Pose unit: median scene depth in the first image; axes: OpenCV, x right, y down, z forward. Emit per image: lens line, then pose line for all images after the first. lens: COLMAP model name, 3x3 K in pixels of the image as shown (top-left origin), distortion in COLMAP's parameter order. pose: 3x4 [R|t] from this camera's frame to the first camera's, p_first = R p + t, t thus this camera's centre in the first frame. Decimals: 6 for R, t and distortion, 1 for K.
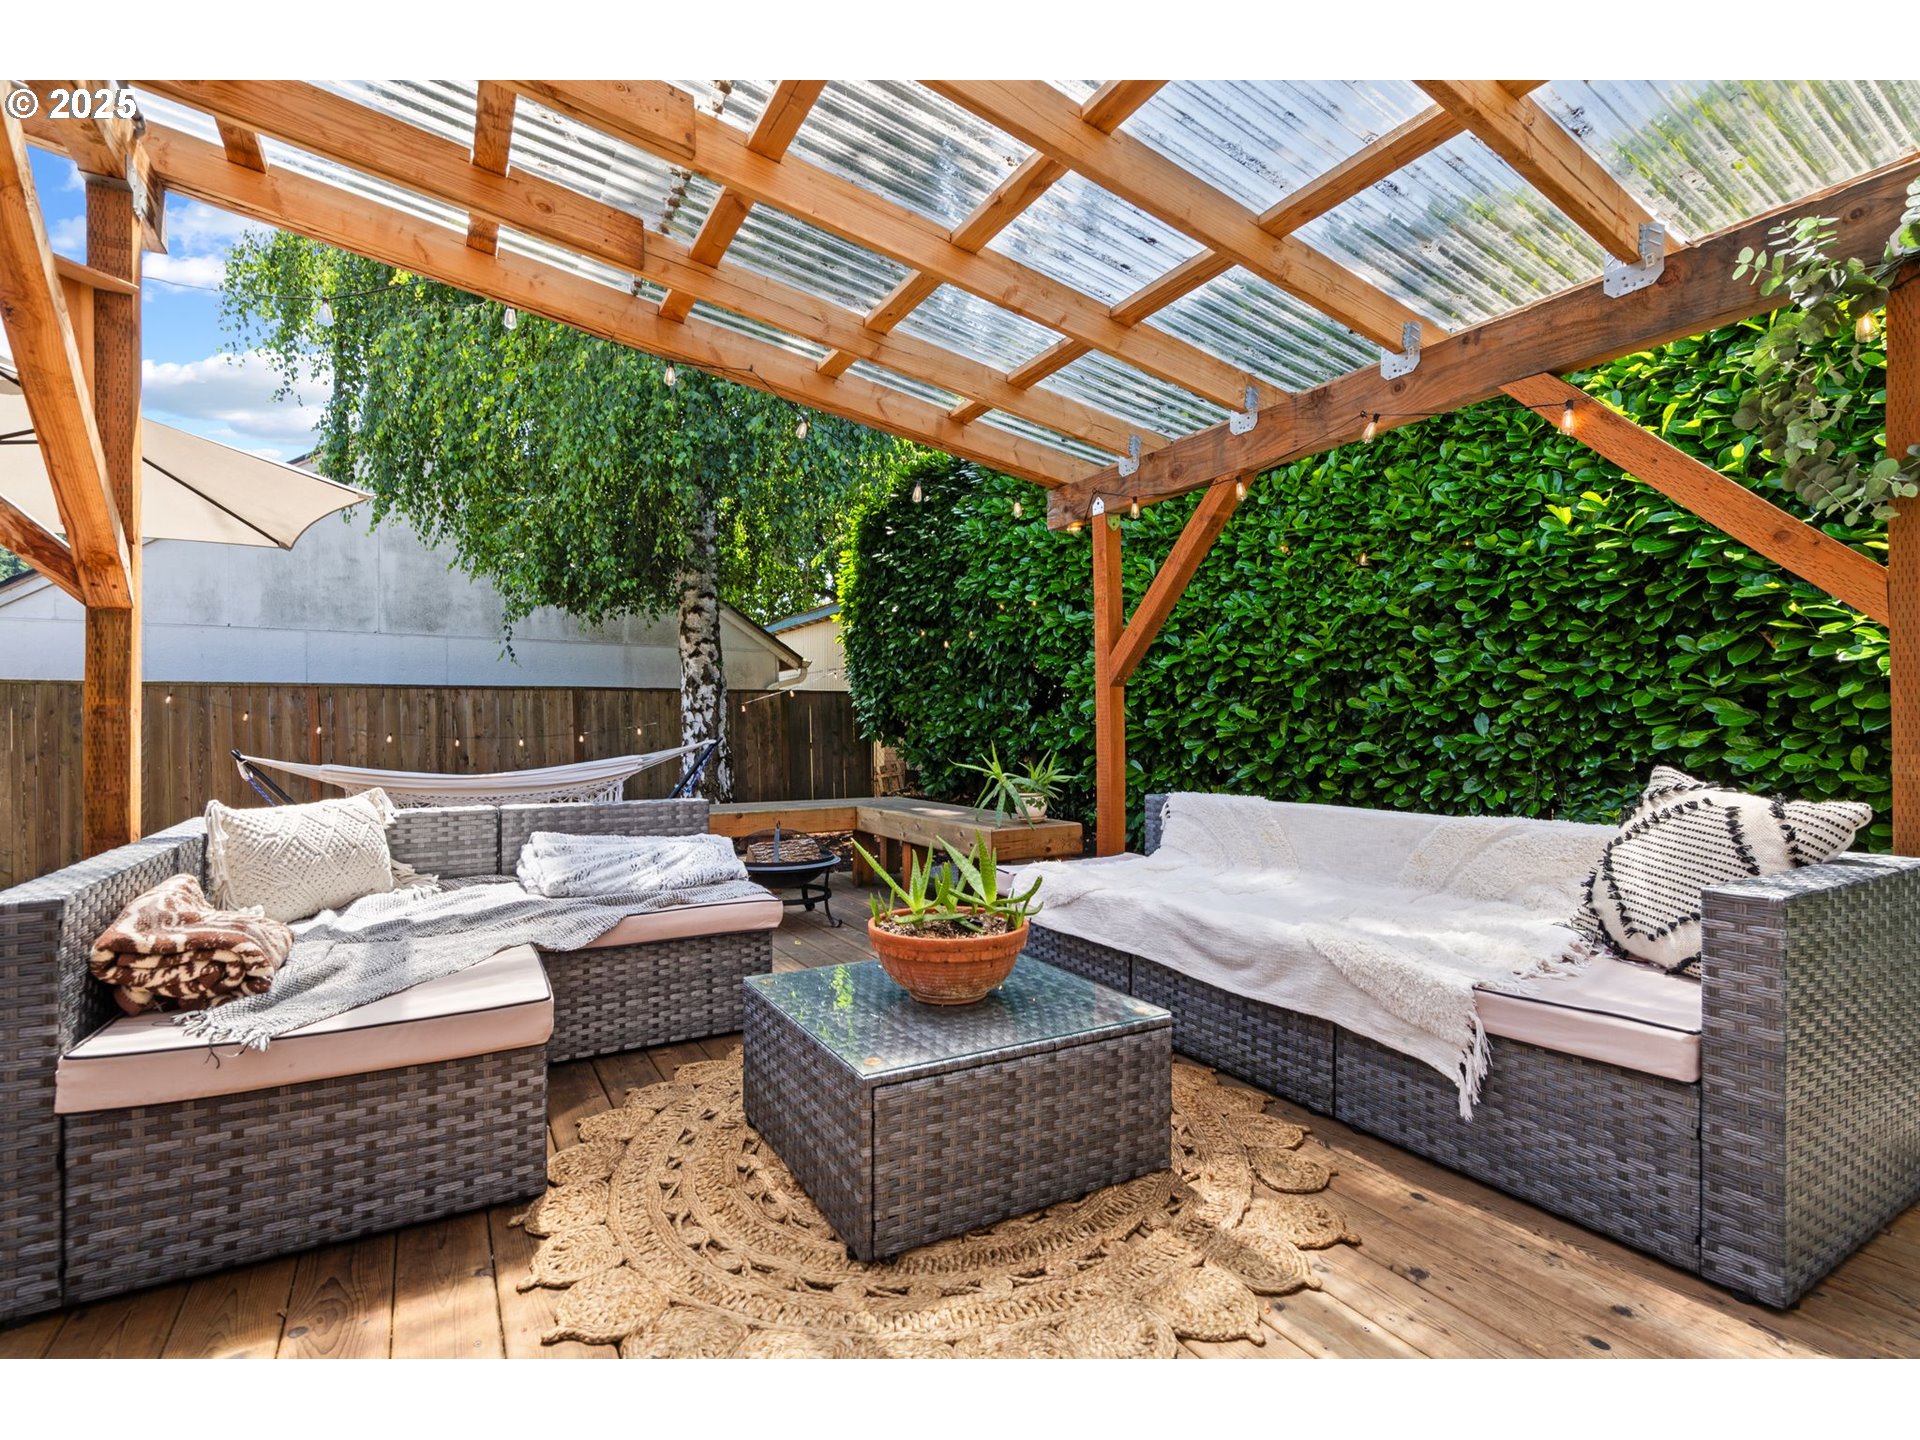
lens RADIAL K [[883.8, 0, 957.6], [0, 883.8, 727.1], [0, 0, 1]] dist [-0.000864, 0.000485]
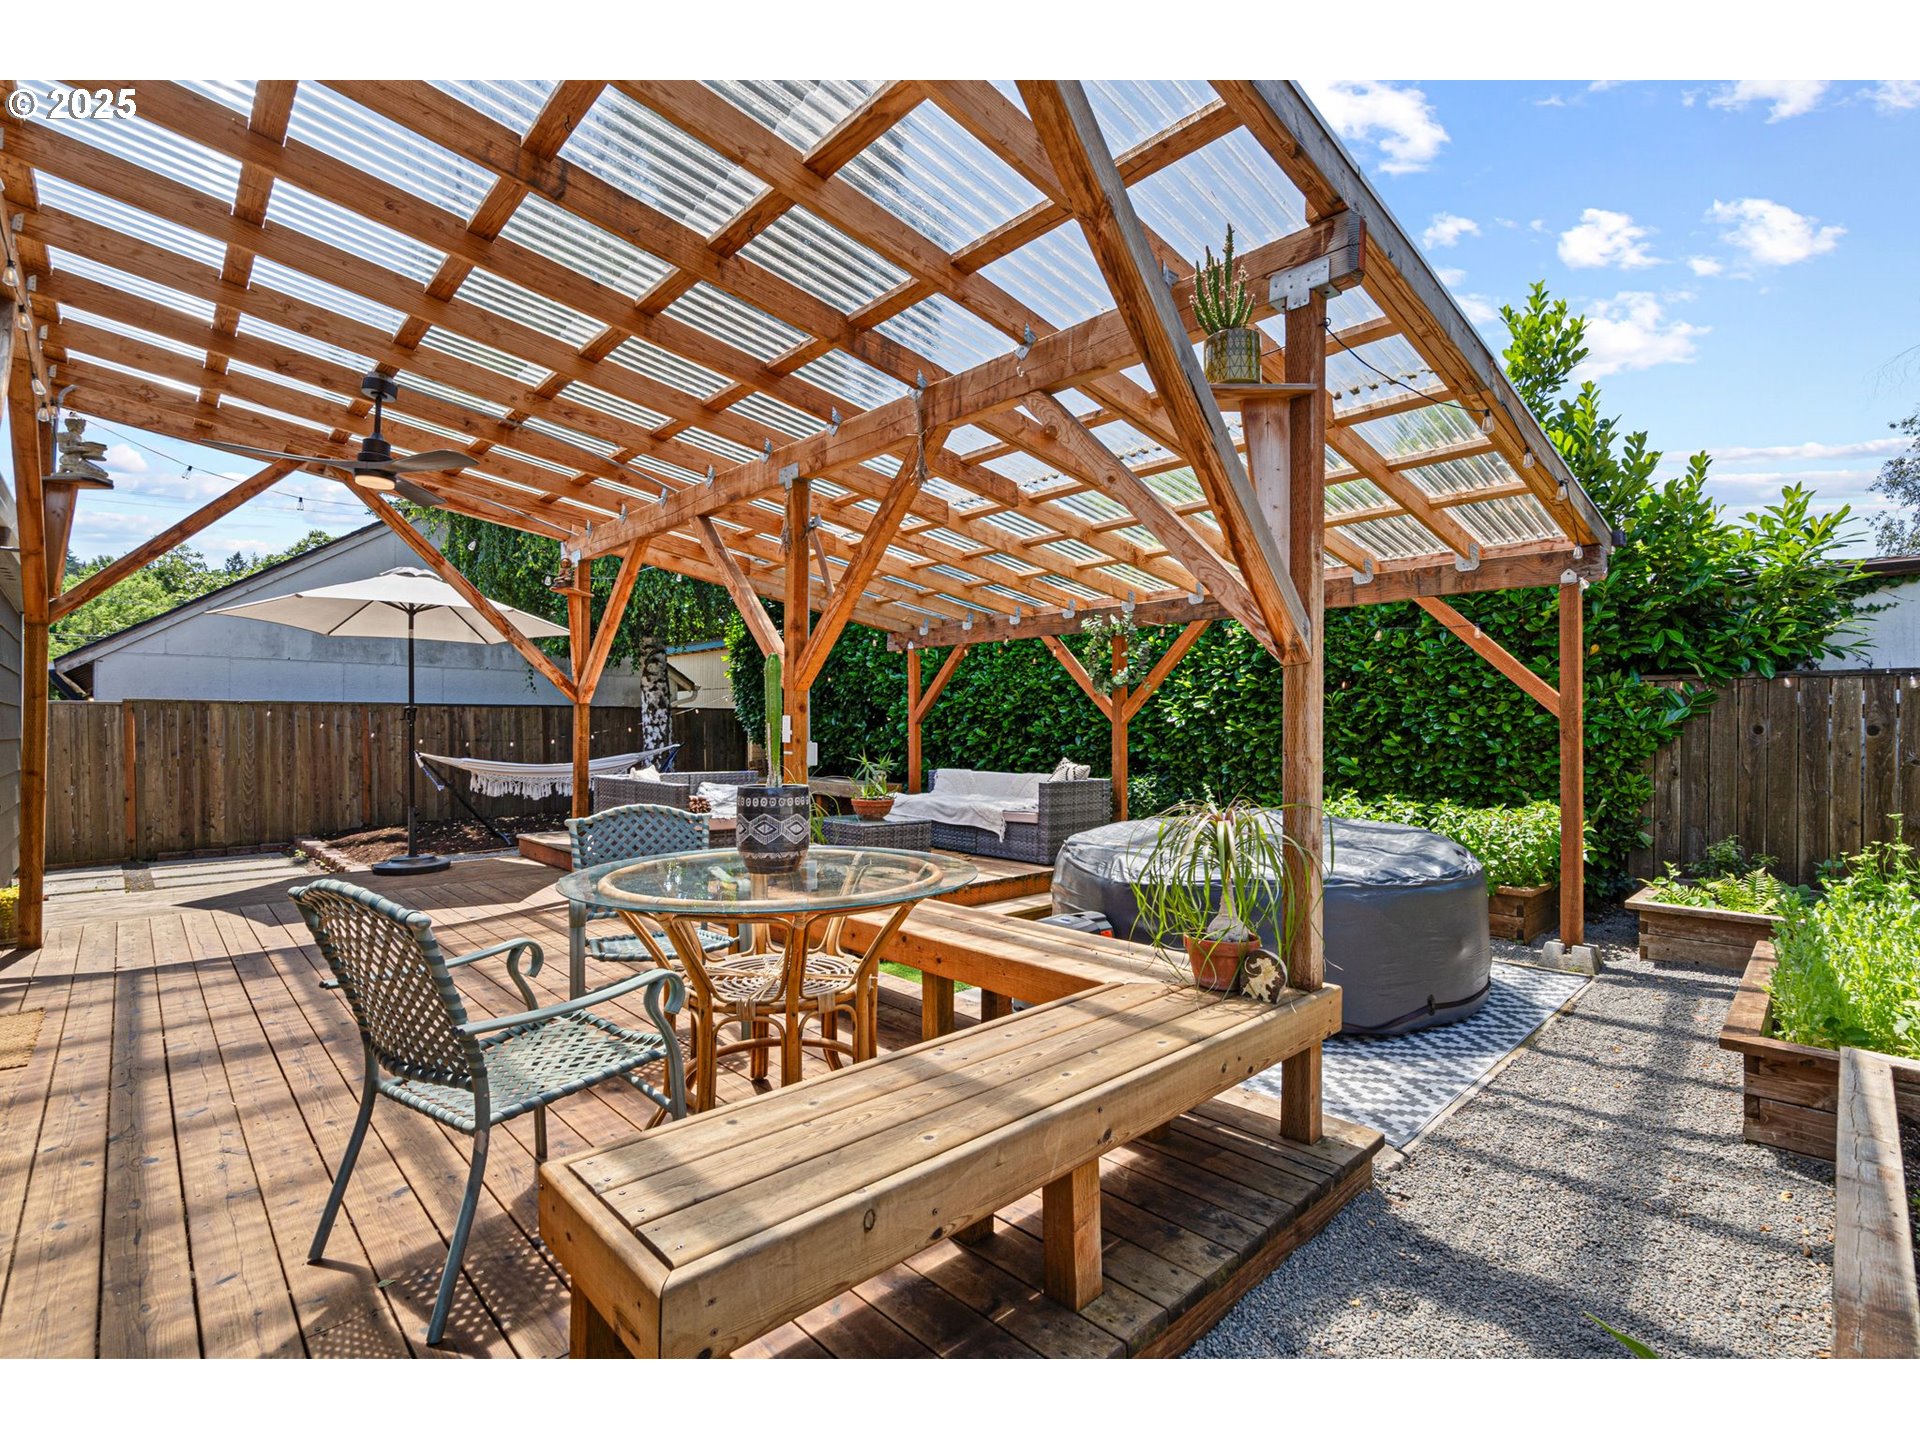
lens RADIAL K [[883.8, 0, 960.4], [0, 883.8, 728.9], [0, 0, 1]] dist [-0.000864, 0.000485]
pose [[0.973819, 0.009017, 0.227147, -0.178929], [-0.010021, 0.999944, 0.003267, -0.032329], [-0.227104, -0.005457, 0.973855, -0.965631]]
